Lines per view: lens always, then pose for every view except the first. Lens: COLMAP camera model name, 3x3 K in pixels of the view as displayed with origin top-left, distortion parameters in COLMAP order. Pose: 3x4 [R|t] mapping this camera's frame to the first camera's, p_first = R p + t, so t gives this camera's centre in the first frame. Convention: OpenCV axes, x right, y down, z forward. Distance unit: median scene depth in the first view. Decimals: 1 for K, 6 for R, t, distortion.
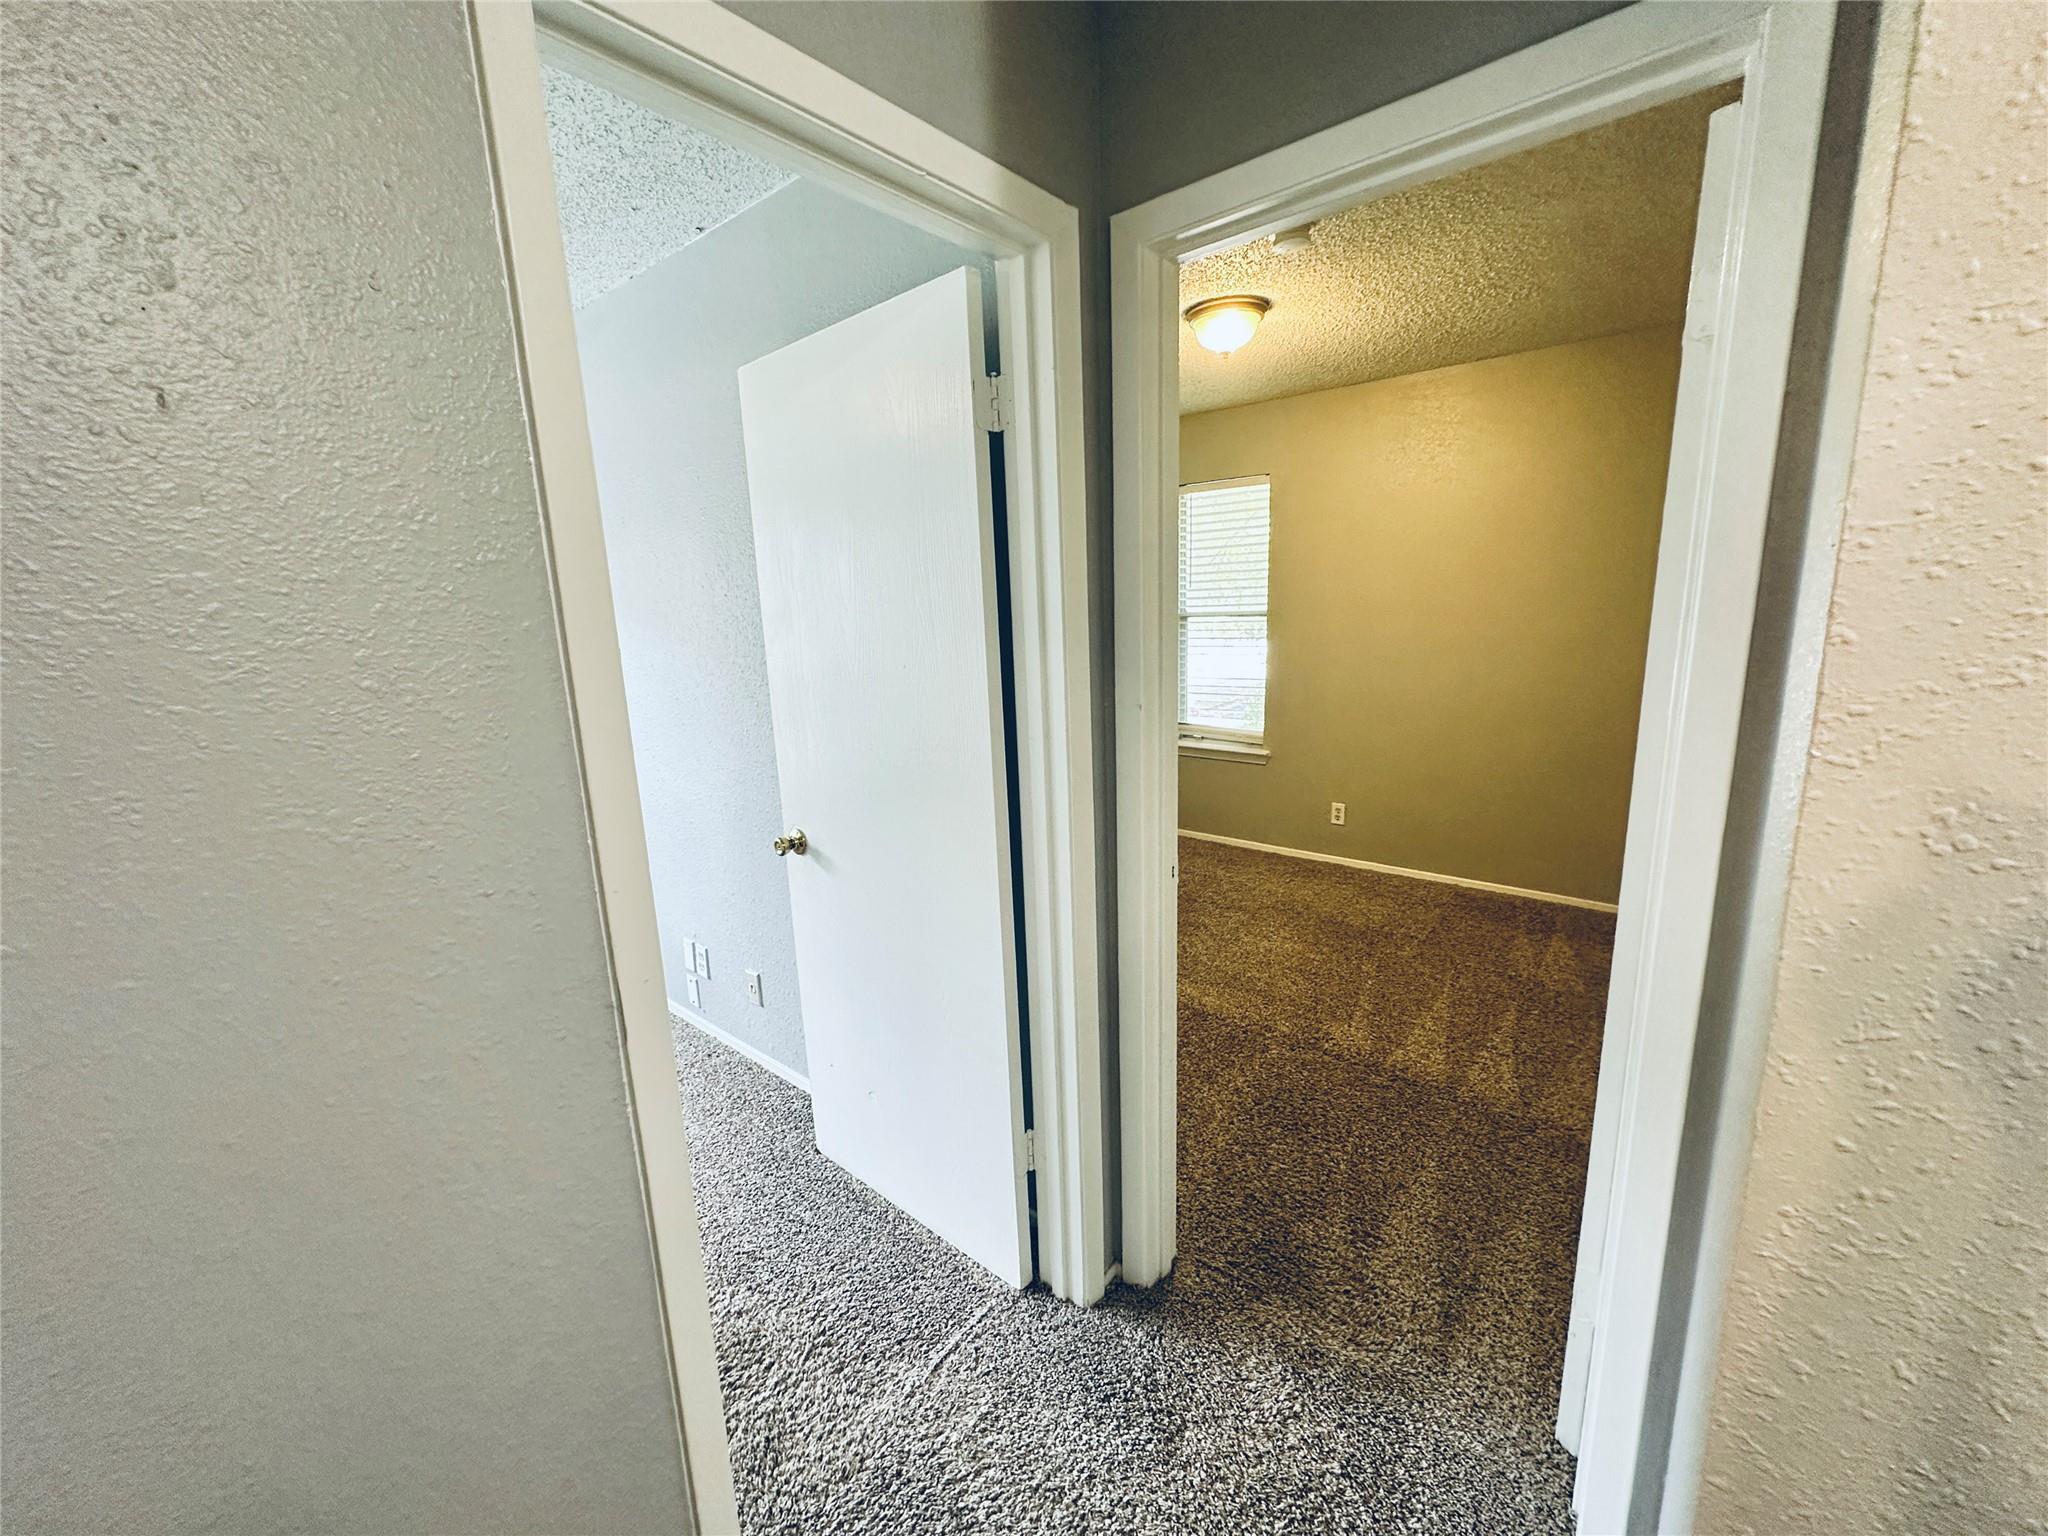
lens RADIAL K [[812.6, 0, 1019.4], [0, 812.6, 765.2], [0, 0, 1]] dist [-0.002726, 0.001053]
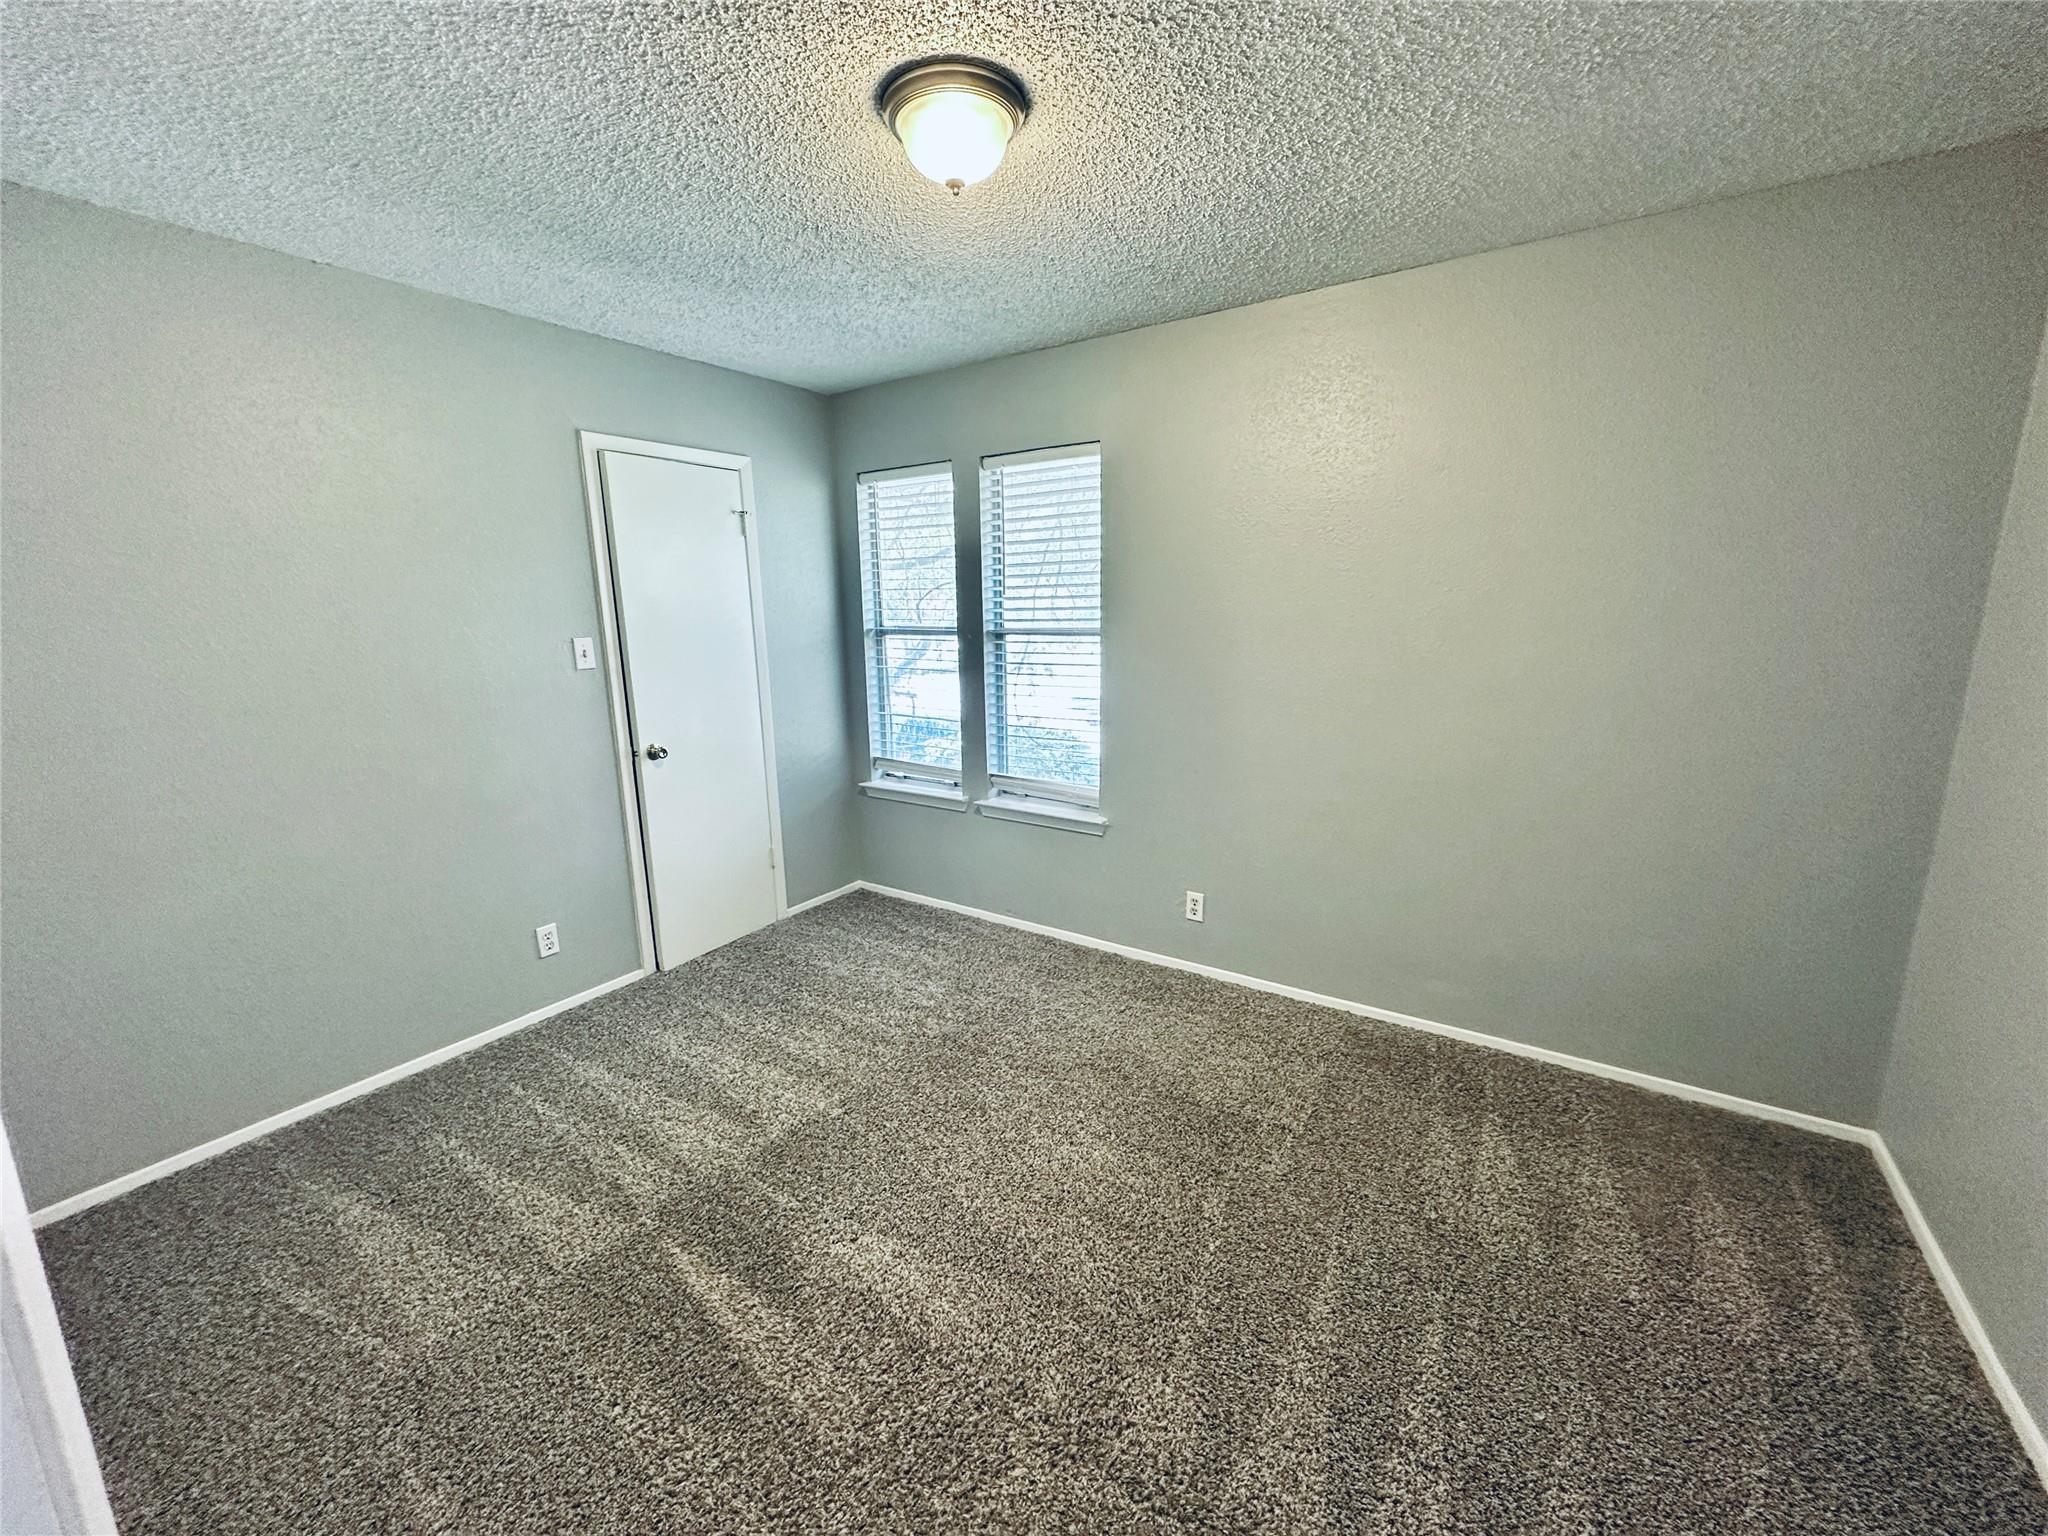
lens RADIAL K [[812.6, 0, 1018.5], [0, 812.6, 764.2], [0, 0, 1]] dist [-0.002726, 0.001053]
pose [[0.994419, -0.000864, 0.105497, 0.158227], [0.001760, 0.999963, -0.008395, -0.063636], [-0.105486, 0.008533, 0.994384, 0.288204]]
